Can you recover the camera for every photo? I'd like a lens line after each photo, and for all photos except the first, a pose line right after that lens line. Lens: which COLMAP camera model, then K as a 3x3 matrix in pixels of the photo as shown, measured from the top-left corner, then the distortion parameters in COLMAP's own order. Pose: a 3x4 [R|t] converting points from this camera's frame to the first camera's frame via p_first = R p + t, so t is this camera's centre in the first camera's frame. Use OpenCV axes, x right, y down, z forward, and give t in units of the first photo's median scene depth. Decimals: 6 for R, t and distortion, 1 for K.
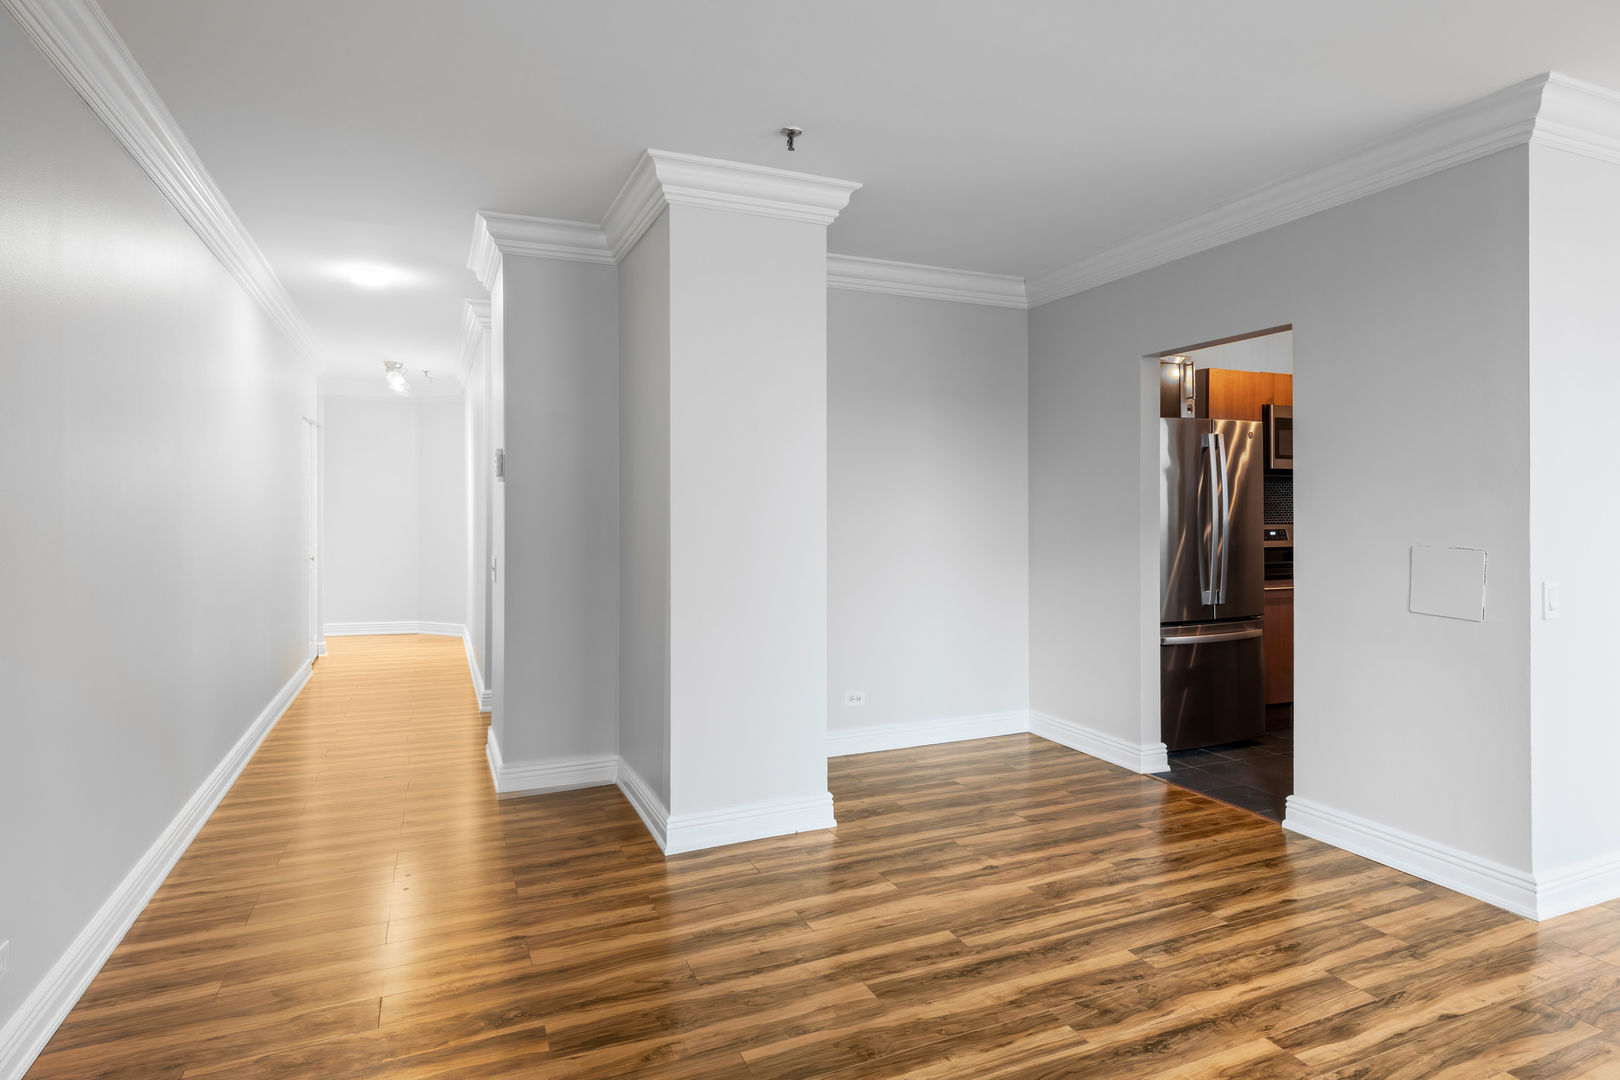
lens RADIAL K [[885.6, 0, 808.8], [0, 885.6, 503.7], [0, 0, 1]] dist [0.004258, 0.001242]
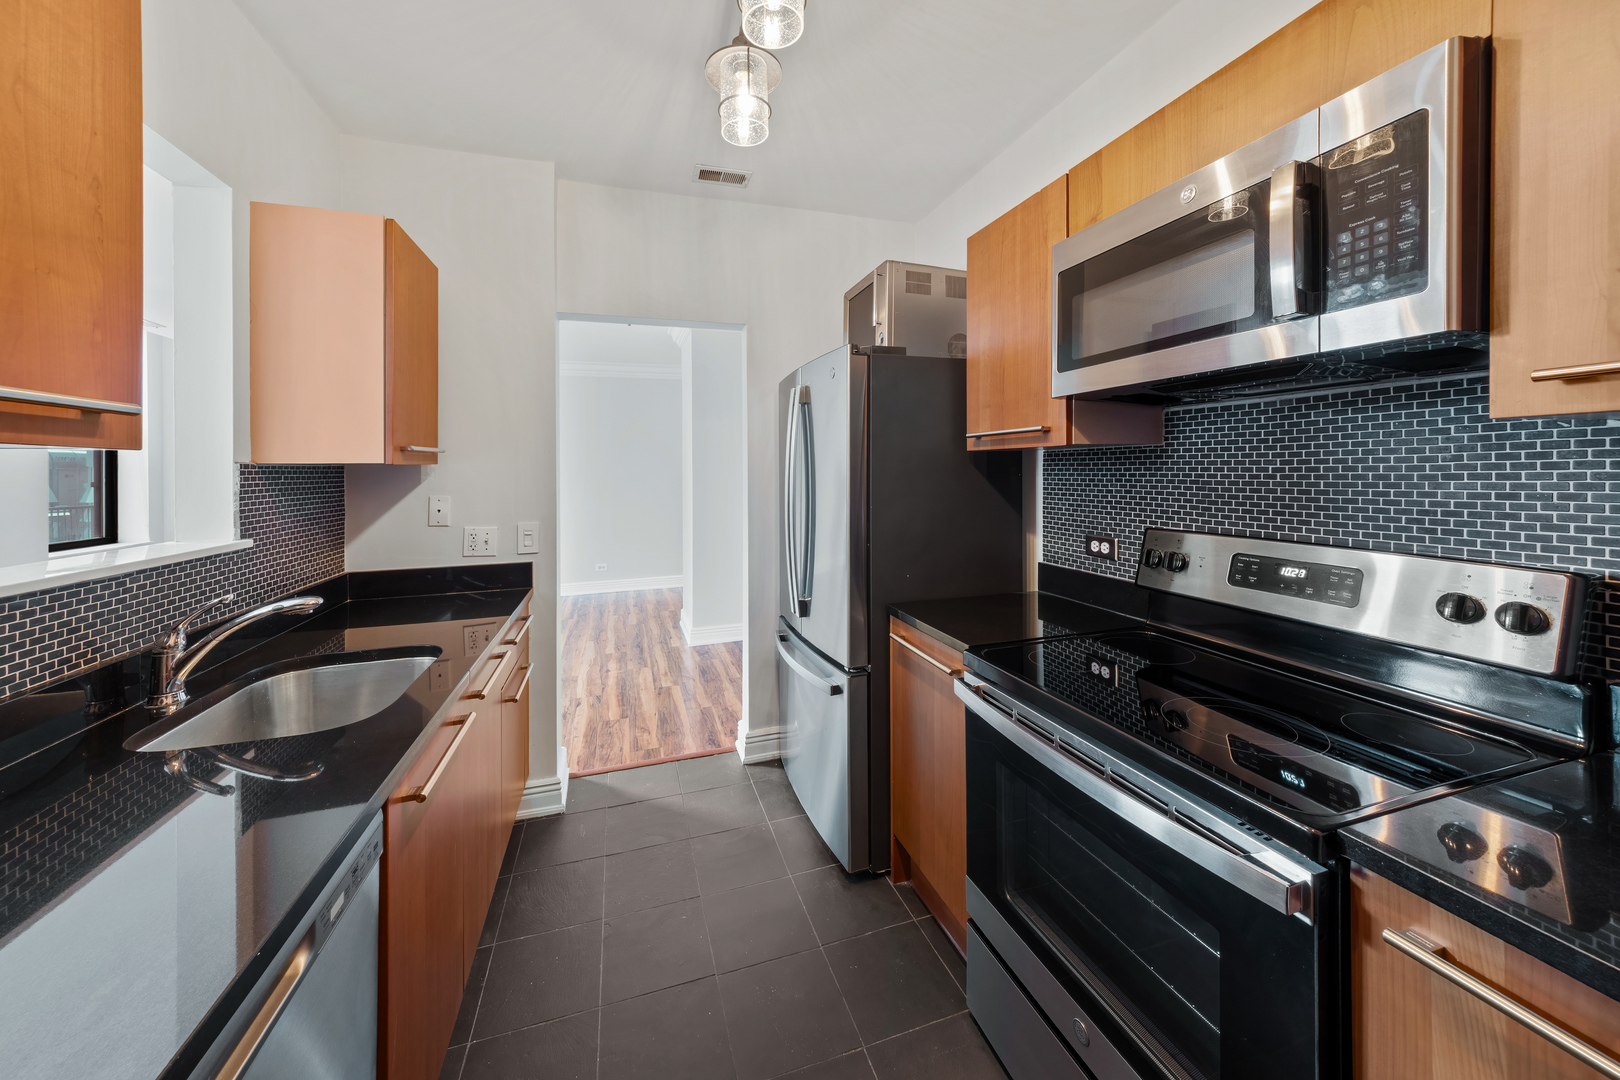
lens RADIAL K [[551.0, 0, 808.3], [0, 551.0, 530.4], [0, 0, 1]] dist [0.013809, -0.006393]
pose [[-0.085679, 0.109050, -0.990337, 1.386929], [0.016832, 0.994009, 0.107998, -0.019139], [0.996181, -0.007416, -0.087001, 1.613394]]
